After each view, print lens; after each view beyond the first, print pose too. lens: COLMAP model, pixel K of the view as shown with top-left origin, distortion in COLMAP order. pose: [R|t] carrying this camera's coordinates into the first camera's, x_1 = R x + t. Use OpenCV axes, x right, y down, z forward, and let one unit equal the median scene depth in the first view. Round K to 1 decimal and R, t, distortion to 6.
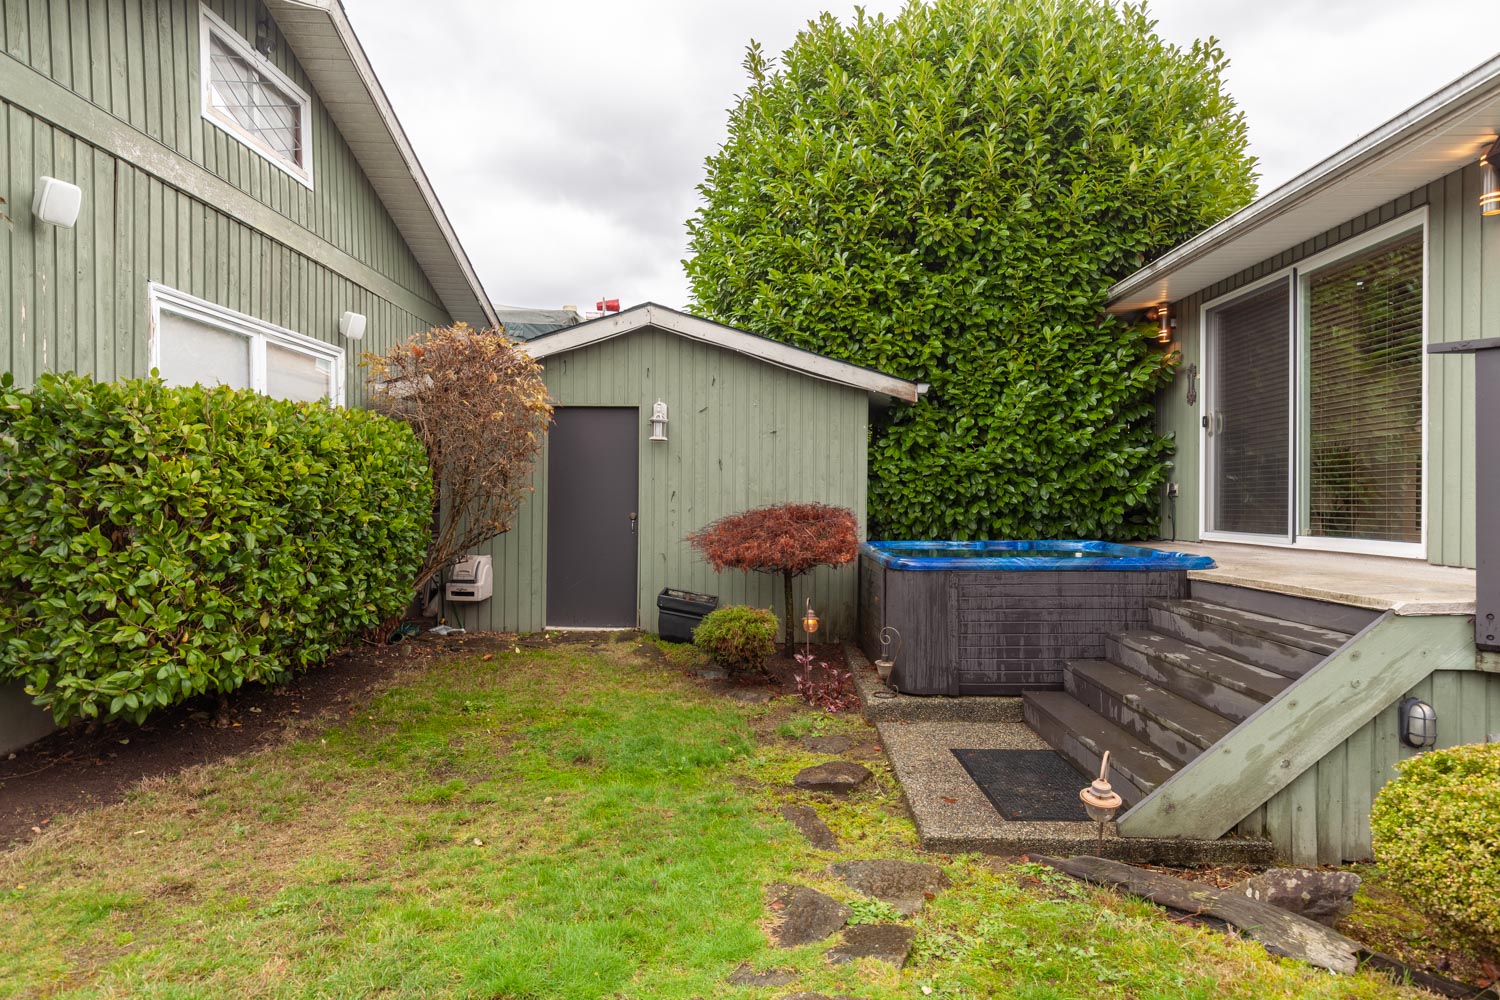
lens RADIAL K [[838.7, 0, 747.5], [0, 838.7, 506.5], [0, 0, 1]] dist [0.007093, 0.000360]
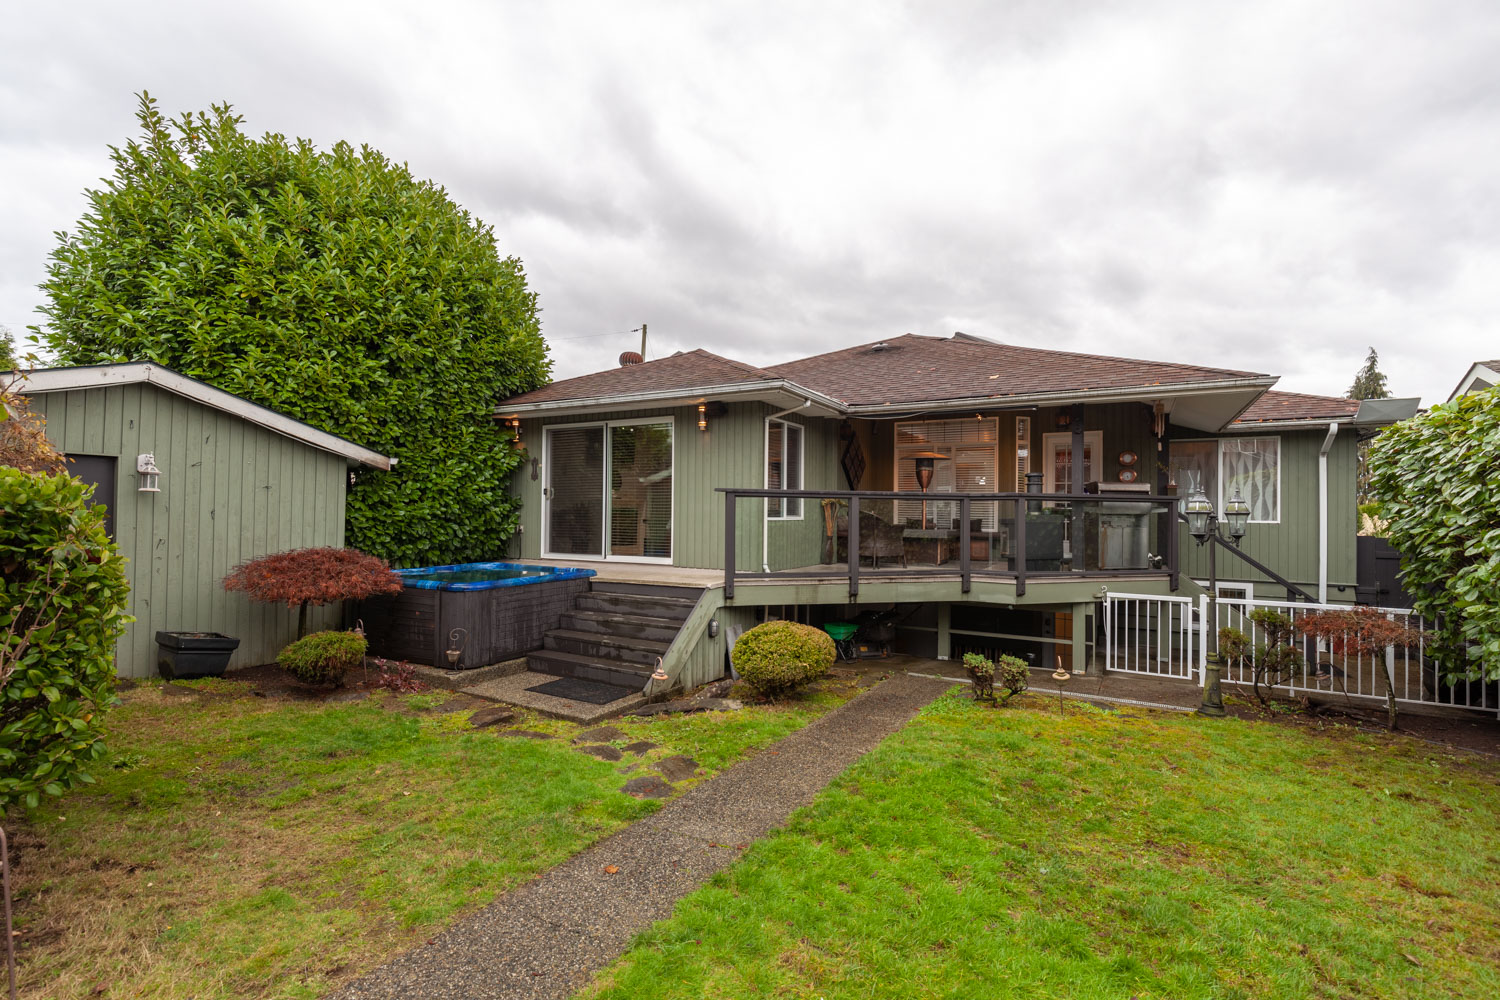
lens RADIAL K [[681.8, 0, 756.3], [0, 681.8, 511.9], [0, 0, 1]] dist [0.008540, -0.000475]
pose [[0.468561, 0.004709, 0.883419, -0.630298], [-0.000996, 0.999988, -0.004802, -0.062302], [-0.883431, 0.001371, 0.468560, -0.086509]]
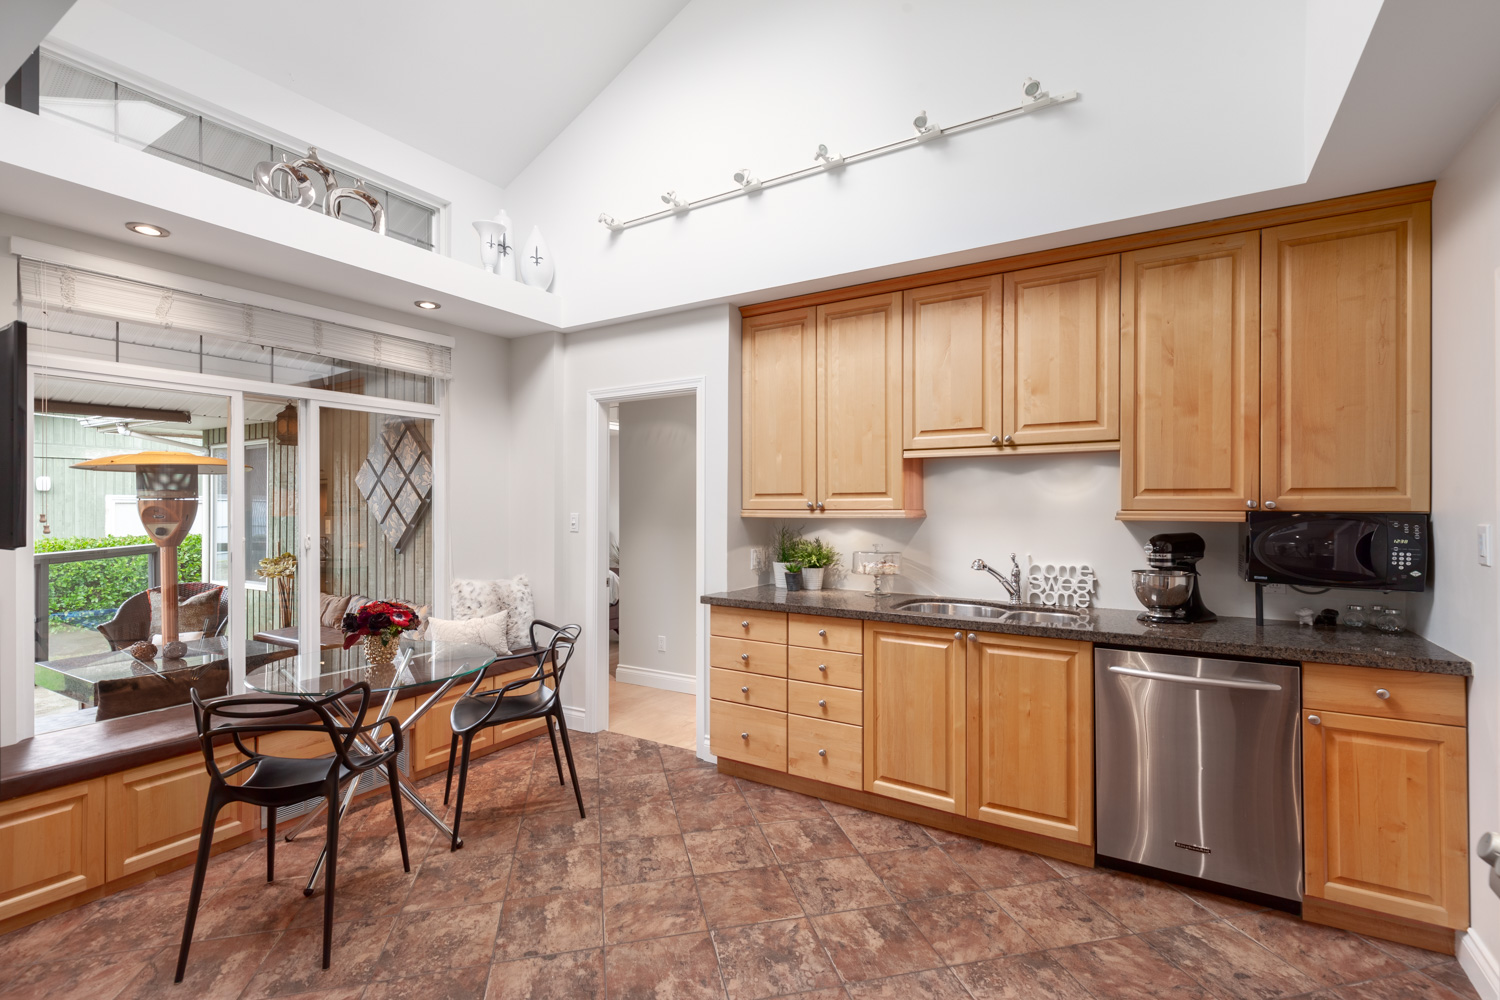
lens RADIAL K [[681.8, 0, 752.5], [0, 681.8, 505.0], [0, 0, 1]] dist [0.008540, -0.000475]
pose [[0.861781, -0.005356, -0.507252, 2.055698], [-0.001754, 0.999907, -0.013539, -0.167972], [0.507277, 0.012557, 0.861692, 0.054273]]
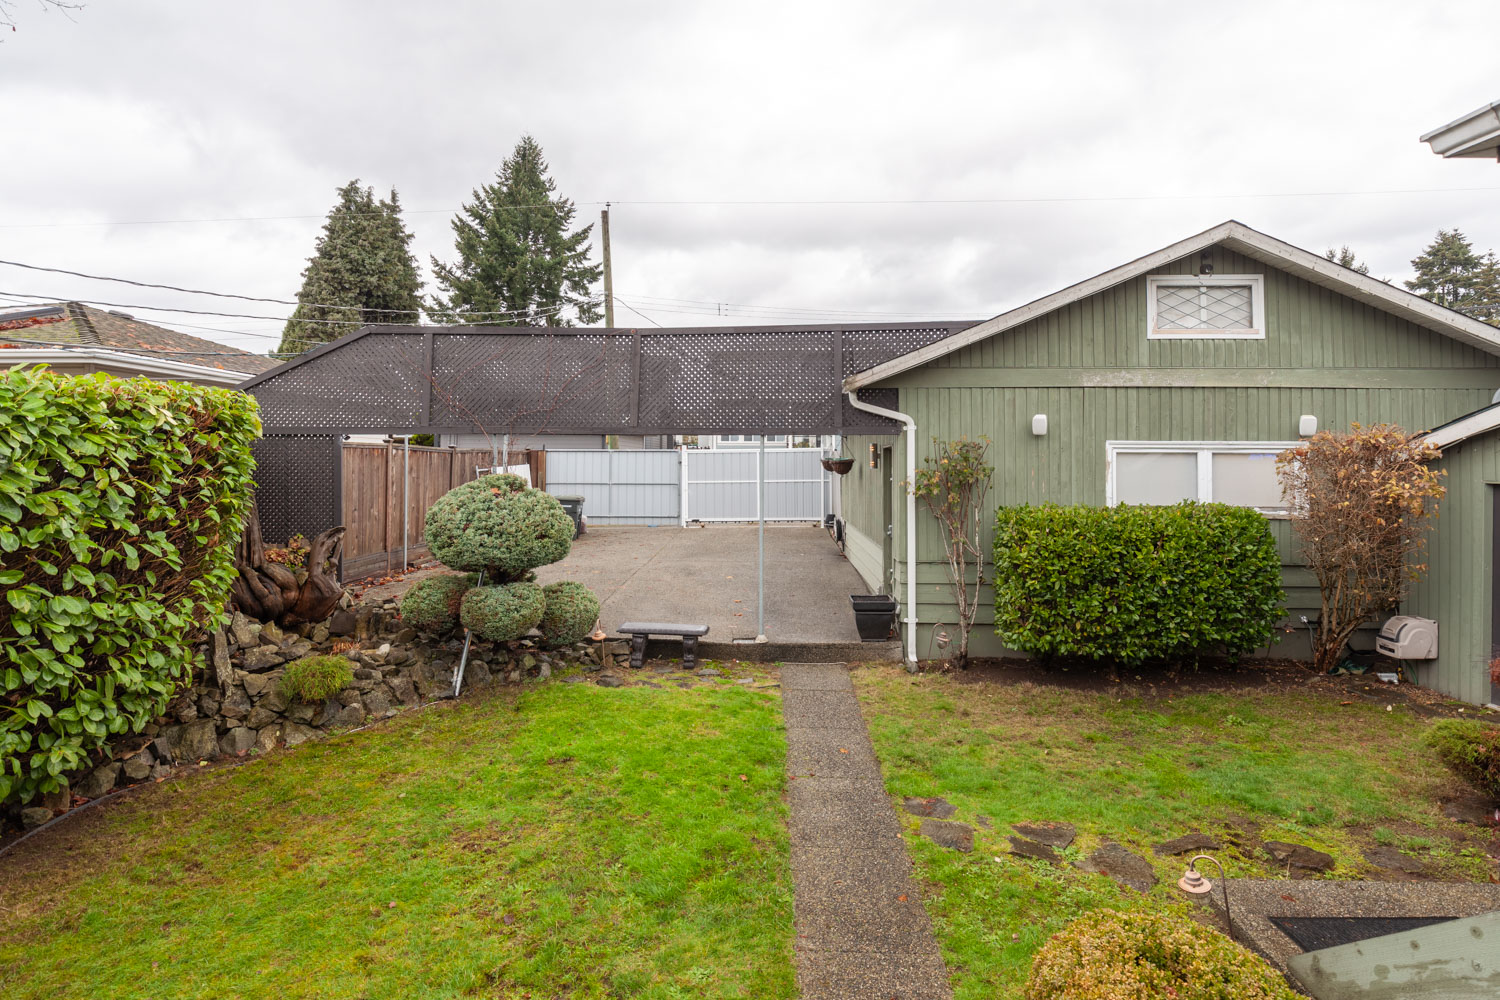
lens RADIAL K [[759.4, 0, 745.7], [0, 759.4, 450.6], [0, 0, 1]] dist [-0.004516, -0.002223]
pose [[-0.017757, -0.020139, -0.999639, 0.875669], [-0.015263, 0.999686, -0.019869, -0.162847], [0.999726, 0.014904, -0.018058, 0.161008]]
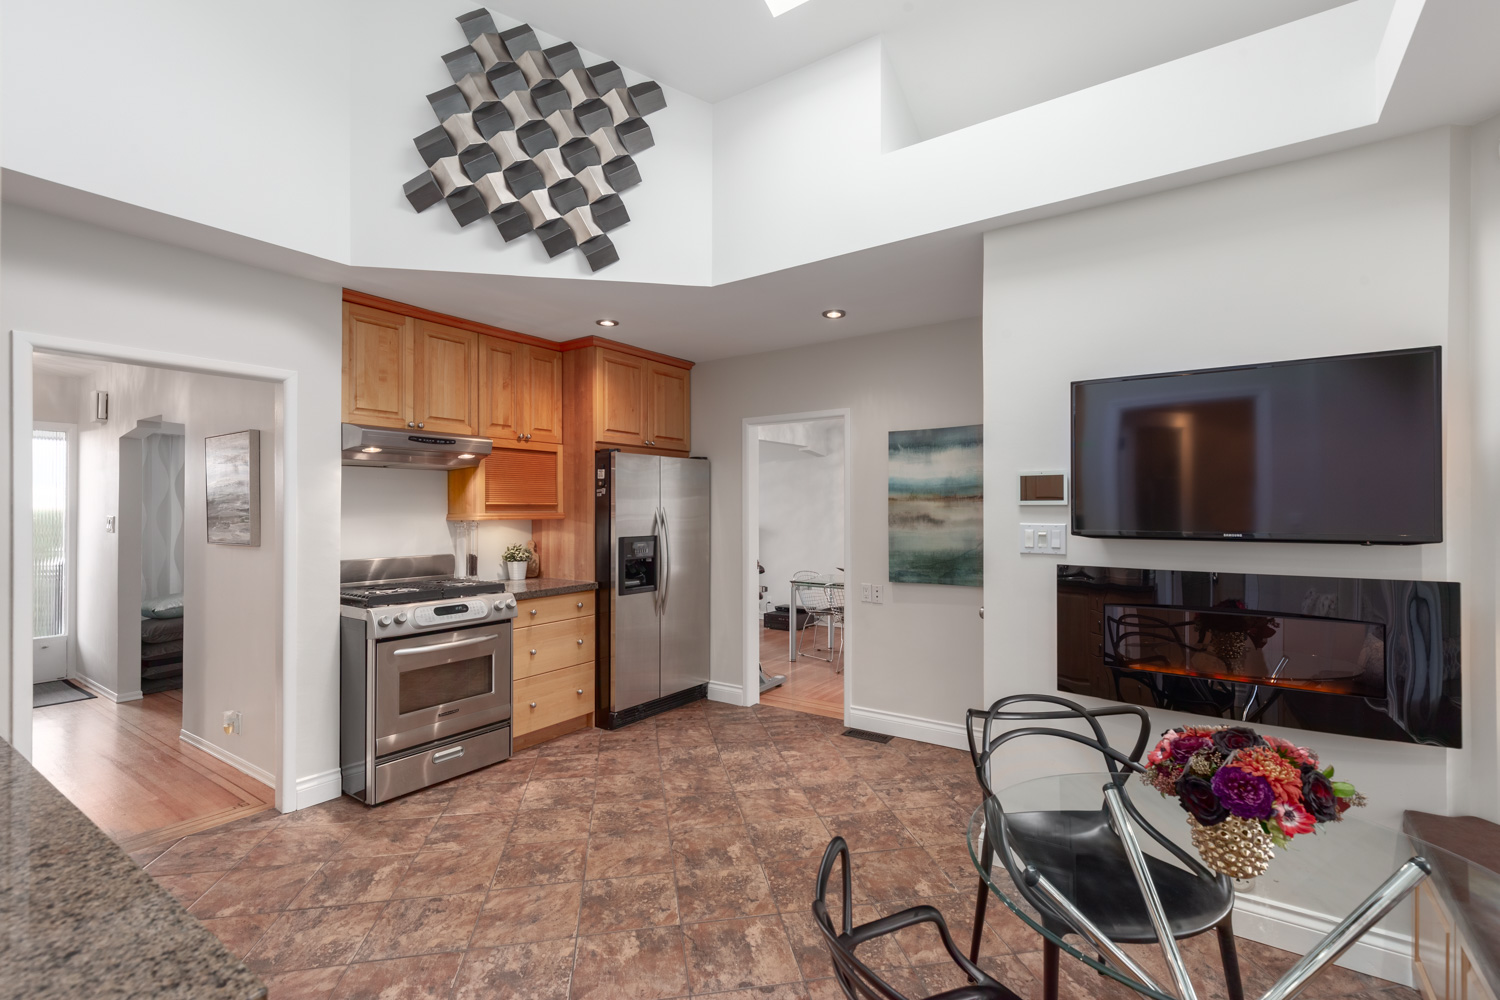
lens RADIAL K [[681.8, 0, 754.8], [0, 681.8, 505.1], [0, 0, 1]] dist [0.008540, -0.000475]
pose [[-0.827140, 0.001451, 0.561994, 1.562037], [0.004694, 0.999980, 0.004327, -0.175069], [-0.561976, 0.006217, -0.827130, 0.616321]]
